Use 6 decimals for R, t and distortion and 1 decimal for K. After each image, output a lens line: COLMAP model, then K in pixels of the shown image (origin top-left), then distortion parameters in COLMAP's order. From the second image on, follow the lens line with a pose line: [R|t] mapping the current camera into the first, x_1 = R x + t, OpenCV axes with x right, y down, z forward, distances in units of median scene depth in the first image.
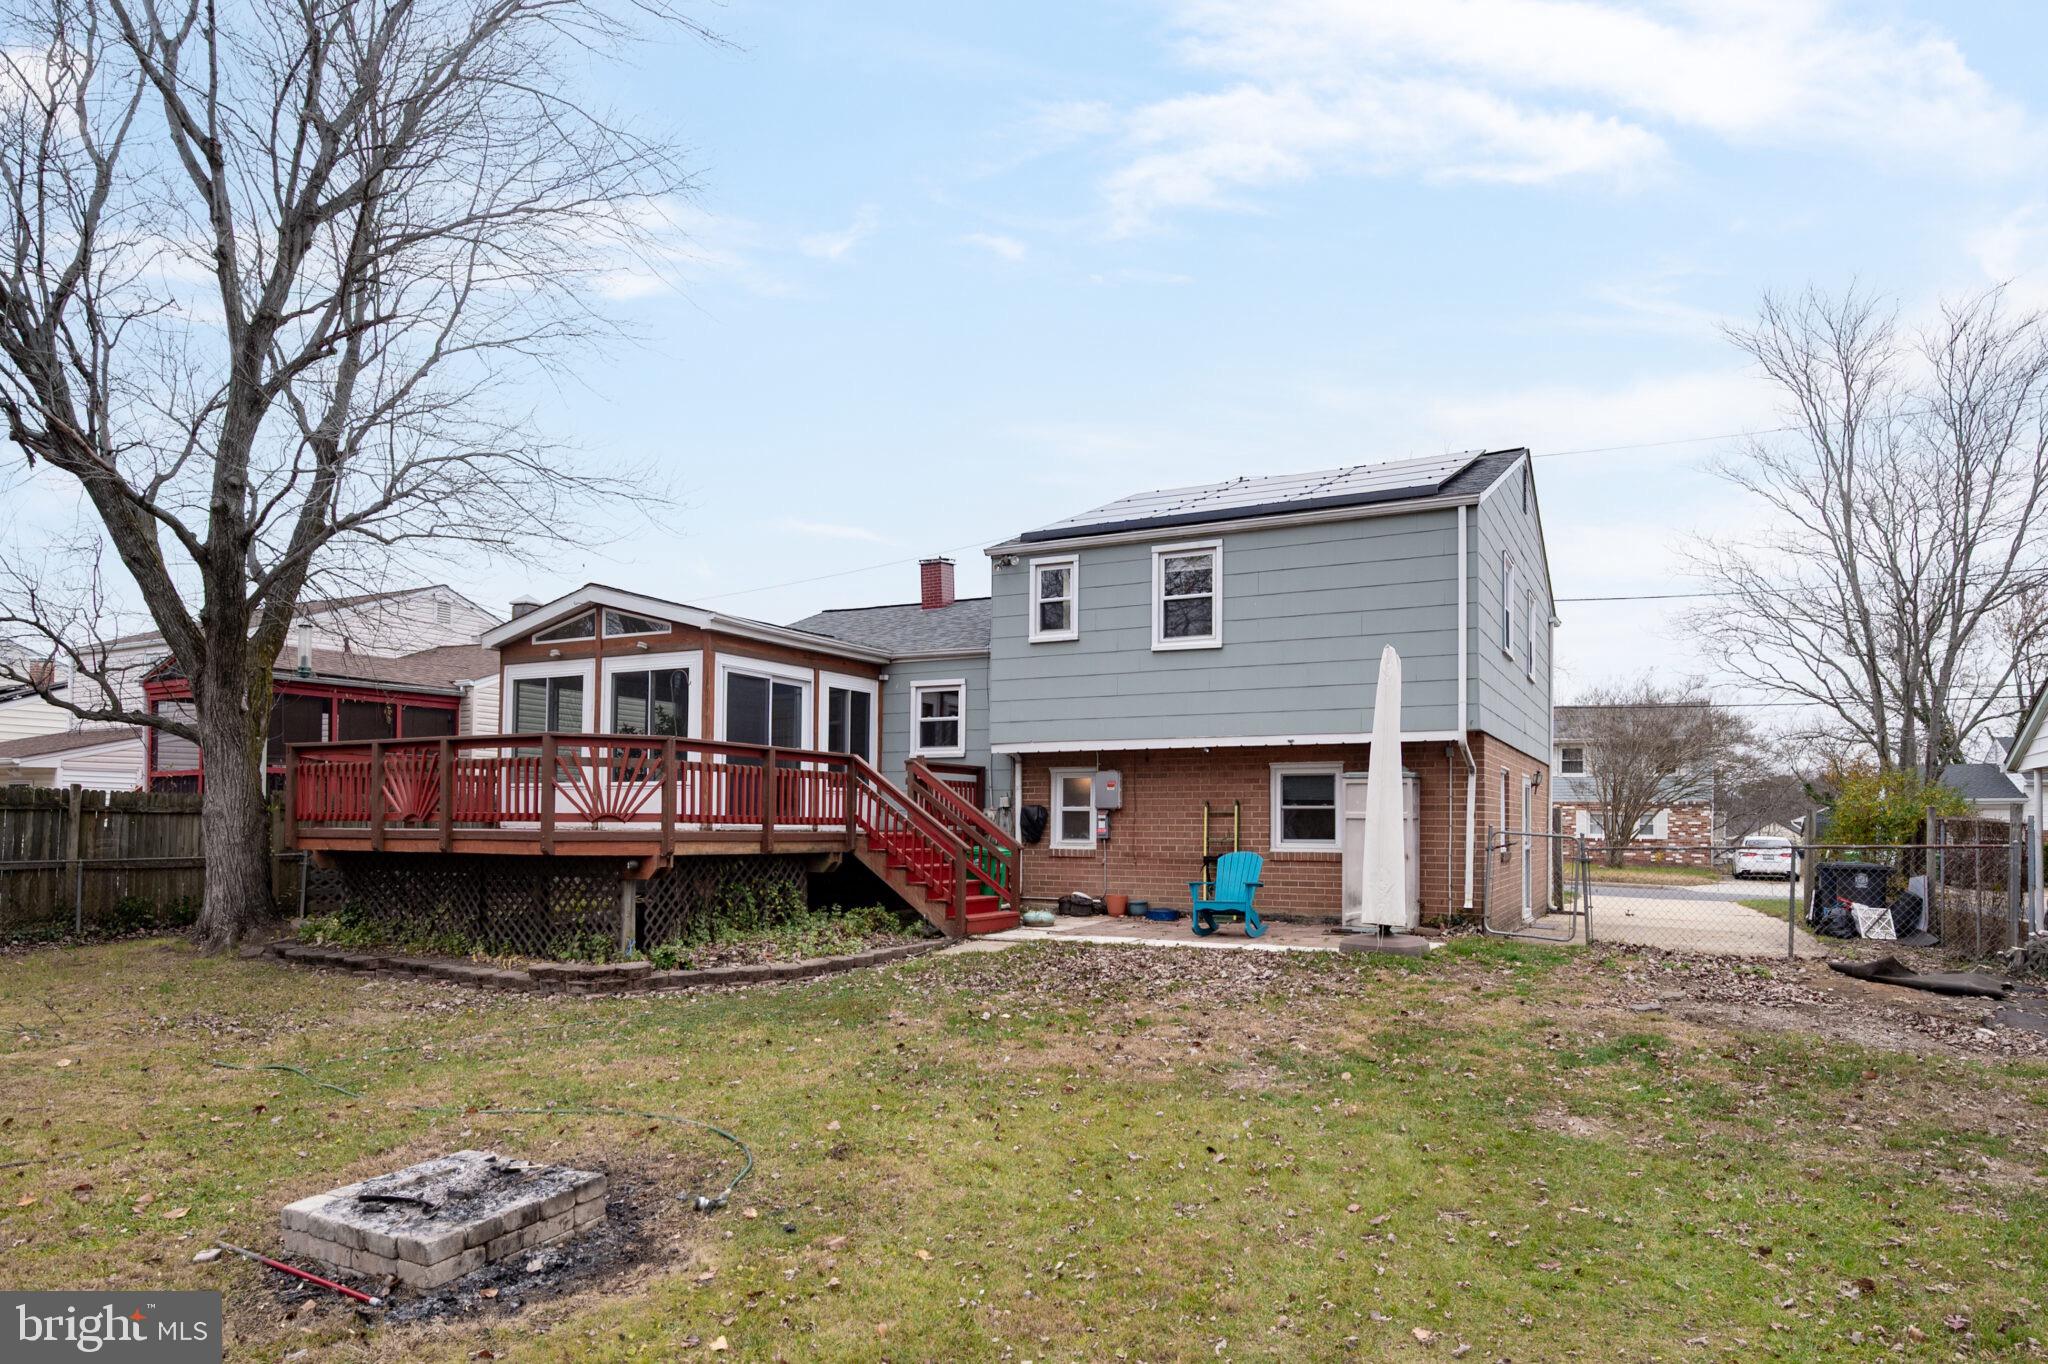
lens RADIAL K [[747.6, 0, 1024.5], [0, 747.6, 742.5], [0, 0, 1]] dist [0.000054, -0.000061]
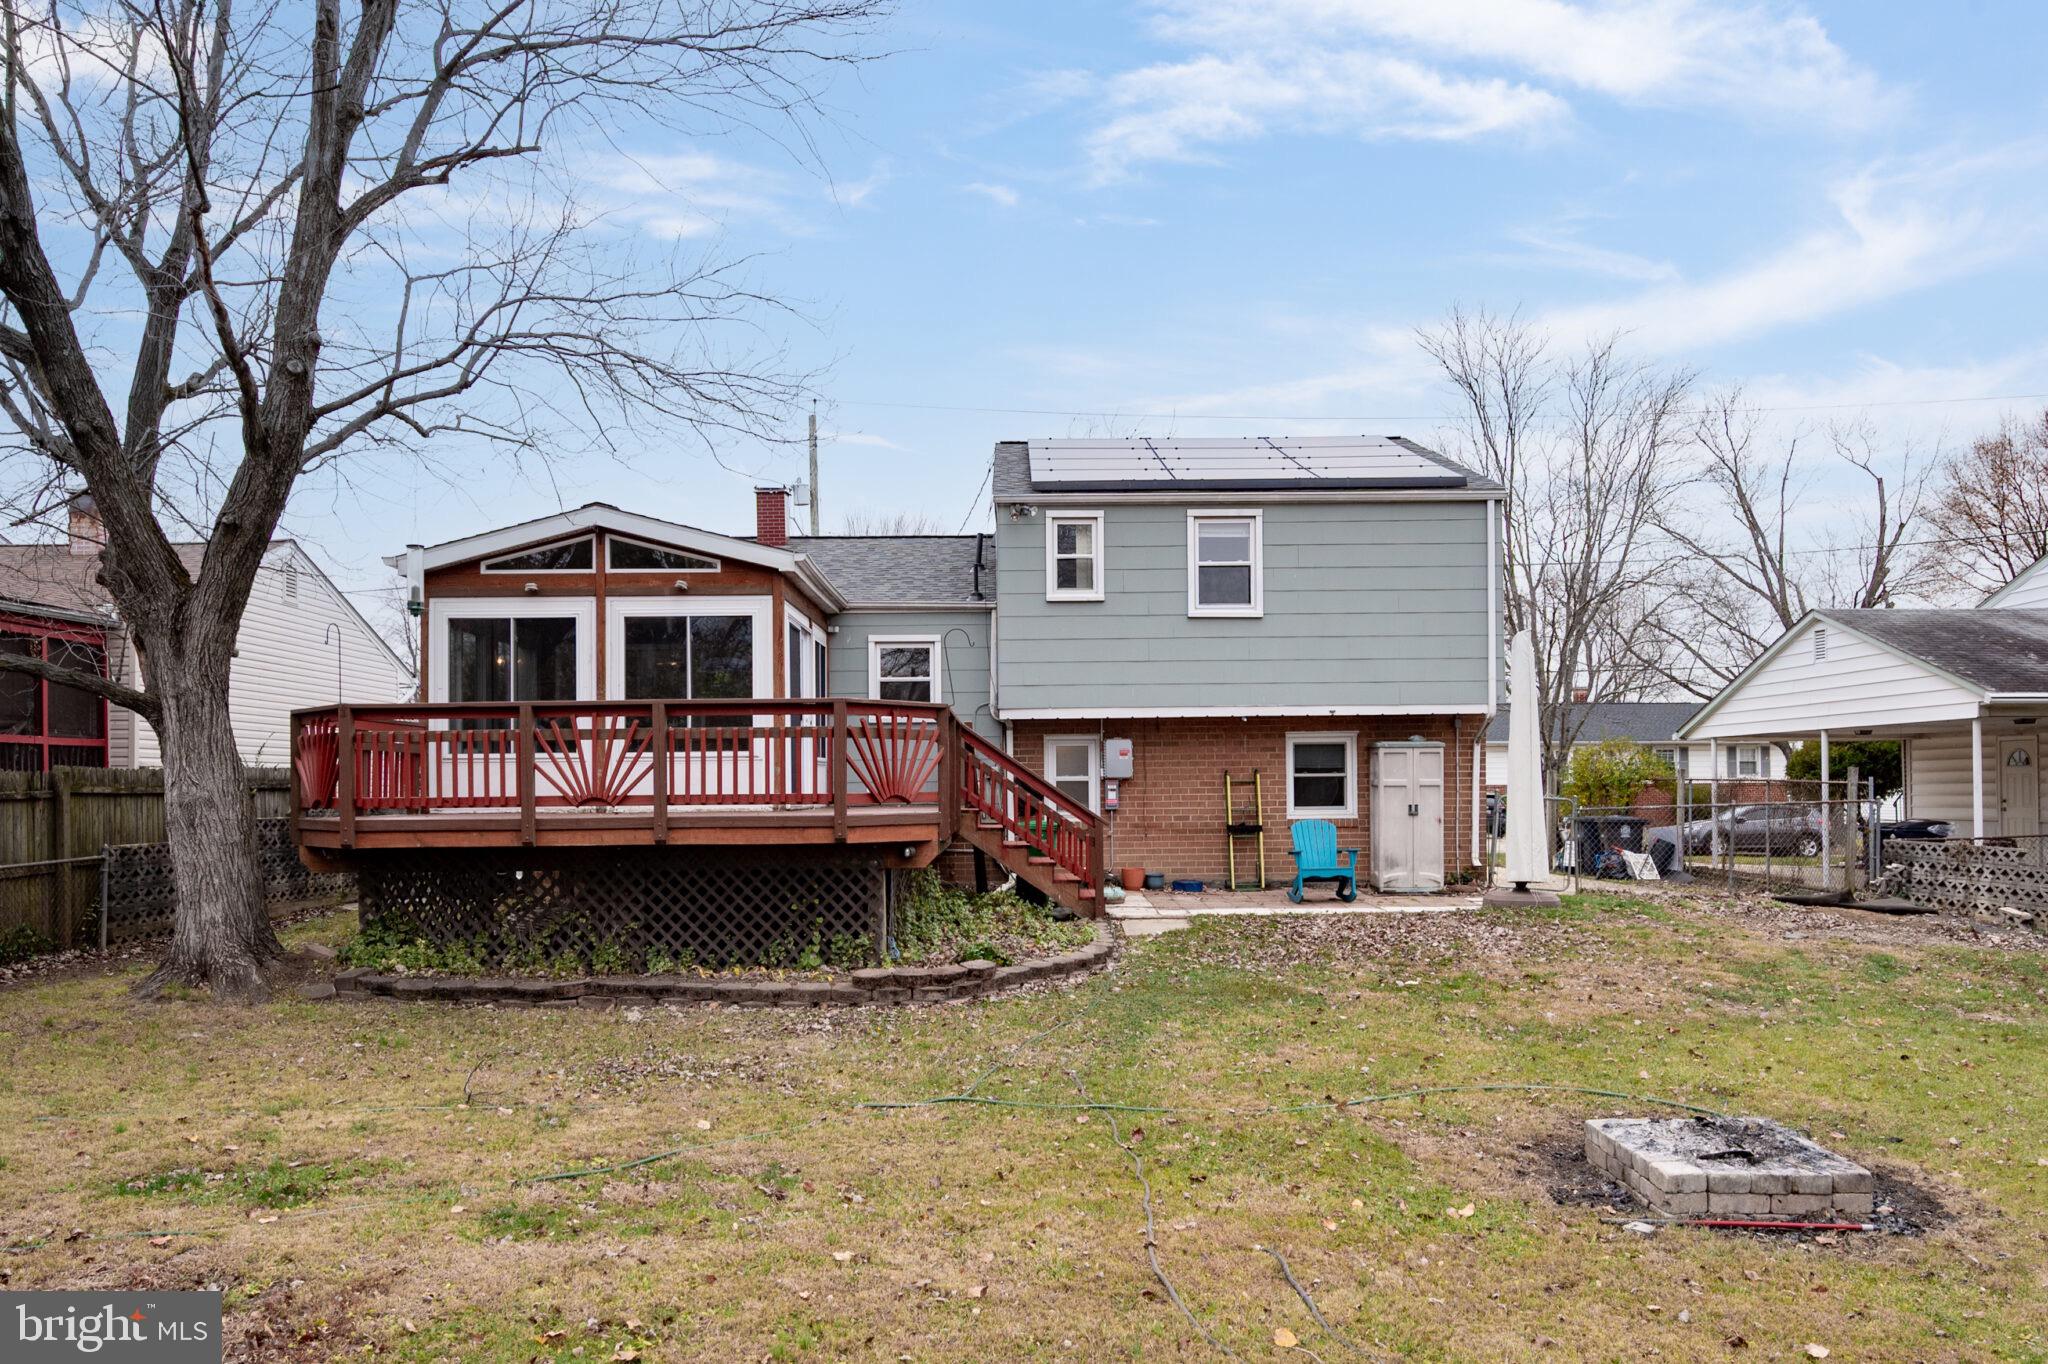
lens RADIAL K [[828.2, 0, 1025.1], [0, 828.2, 708.2], [0, 0, 1]] dist [-0.001086, -0.000190]
pose [[0.958959, 0.013414, 0.283228, -0.338534], [-0.015376, 0.999871, 0.004704, -0.004628], [-0.283128, -0.008866, 0.959041, 0.021477]]
